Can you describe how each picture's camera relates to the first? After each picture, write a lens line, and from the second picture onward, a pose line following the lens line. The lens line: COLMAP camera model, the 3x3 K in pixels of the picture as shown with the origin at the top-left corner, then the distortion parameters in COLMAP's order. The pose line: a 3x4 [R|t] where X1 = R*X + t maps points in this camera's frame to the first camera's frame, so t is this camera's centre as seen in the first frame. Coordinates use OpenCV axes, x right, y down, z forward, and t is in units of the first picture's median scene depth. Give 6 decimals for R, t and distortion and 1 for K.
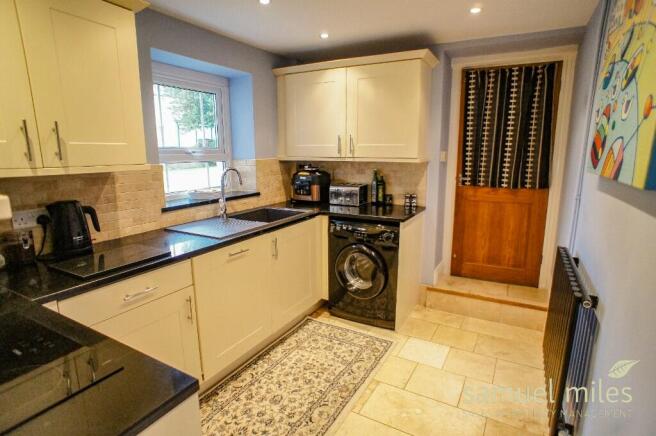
lens RADIAL K [[353.3, 0, 329.9], [0, 353.3, 219.2], [0, 0, 1]] dist [-0.049748, 0.025319]
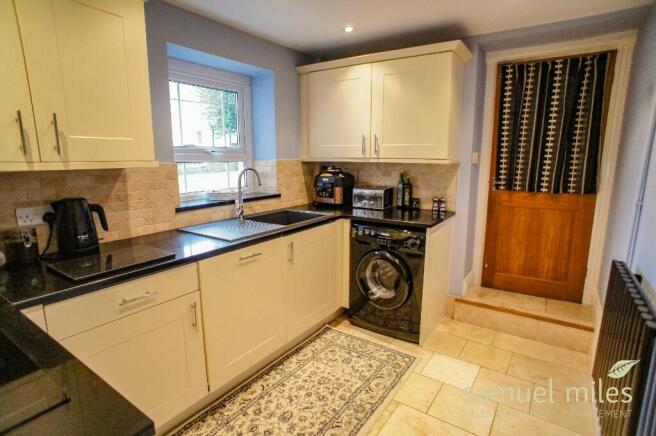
lens RADIAL K [[353.3, 0, 326.2], [0, 353.3, 219.2], [0, 0, 1]] dist [-0.049748, 0.025319]
pose [[0.996069, 0.019543, -0.086401, 0.016000], [-0.020484, 0.999740, -0.010016, 0.000359], [0.086183, 0.011747, 0.996210, 0.058144]]
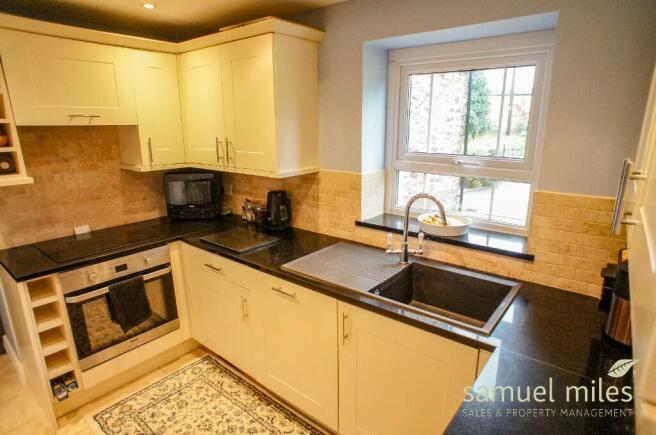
lens RADIAL K [[353.3, 0, 328.9], [0, 353.3, 223.1], [0, 0, 1]] dist [-0.049748, 0.025319]
pose [[-0.159444, 0.243955, -0.956589, 0.348664], [-0.203094, 0.940153, 0.273615, -0.216512], [0.966090, 0.237904, -0.100356, 0.835339]]
